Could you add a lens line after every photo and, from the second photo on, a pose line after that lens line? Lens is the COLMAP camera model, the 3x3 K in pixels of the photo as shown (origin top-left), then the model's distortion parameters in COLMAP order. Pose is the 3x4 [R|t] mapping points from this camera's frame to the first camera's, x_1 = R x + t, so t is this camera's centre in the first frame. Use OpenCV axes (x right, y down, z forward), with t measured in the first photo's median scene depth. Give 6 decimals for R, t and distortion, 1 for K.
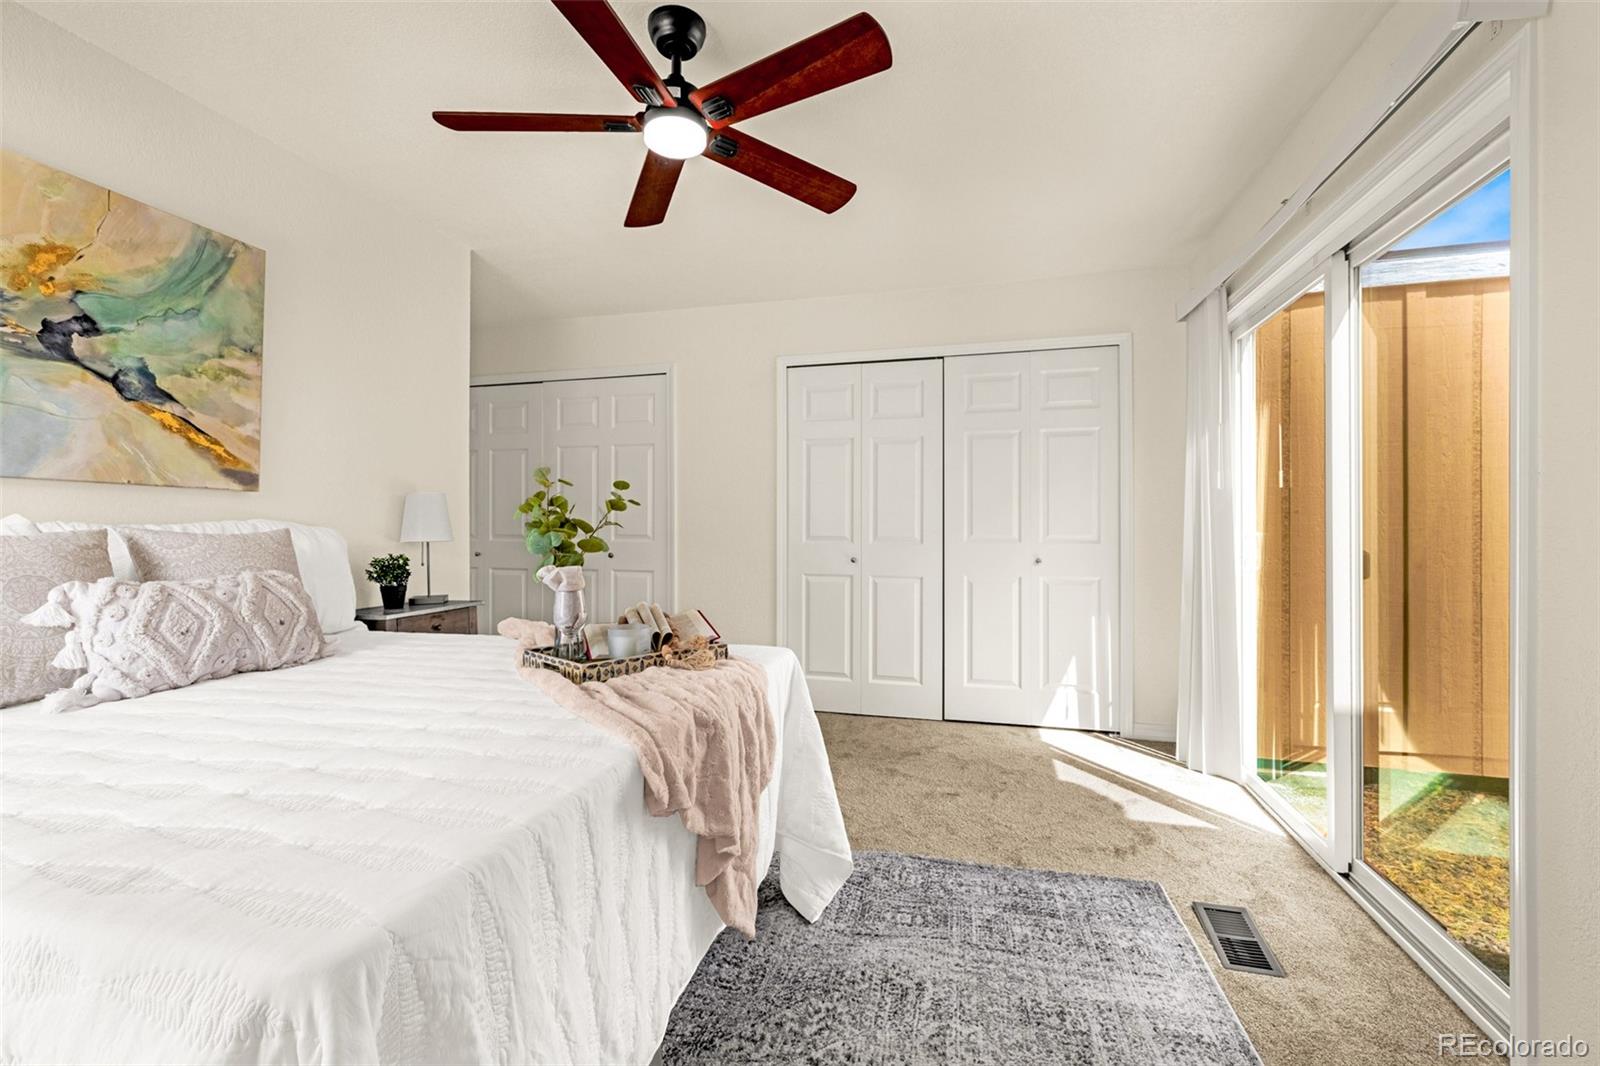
lens RADIAL K [[693.6, 0, 797.6], [0, 693.6, 526.9], [0, 0, 1]] dist [-0.003454, 0.000521]
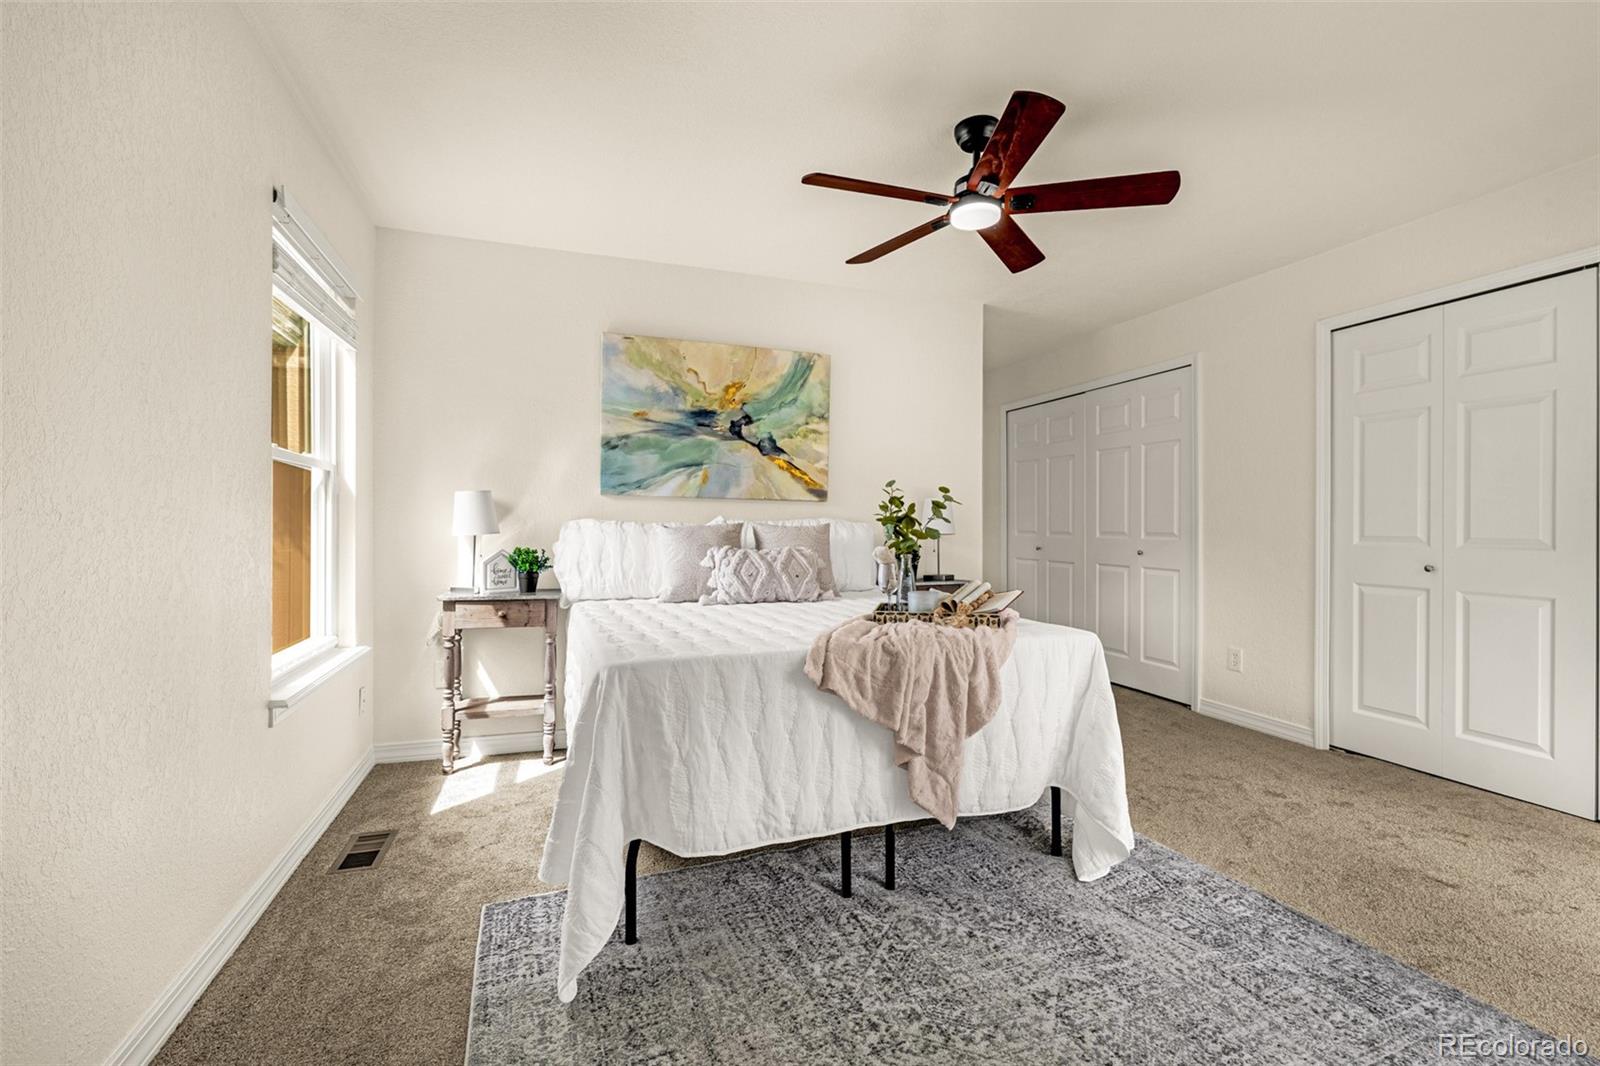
lens RADIAL K [[693.6, 0, 778.9], [0, 693.6, 535.4], [0, 0, 1]] dist [-0.003454, 0.000521]
pose [[0.543635, 0.013626, -0.839211, 0.652180], [-0.005328, 0.999904, 0.012783, 0.011277], [0.839305, -0.002478, 0.543656, 0.001190]]
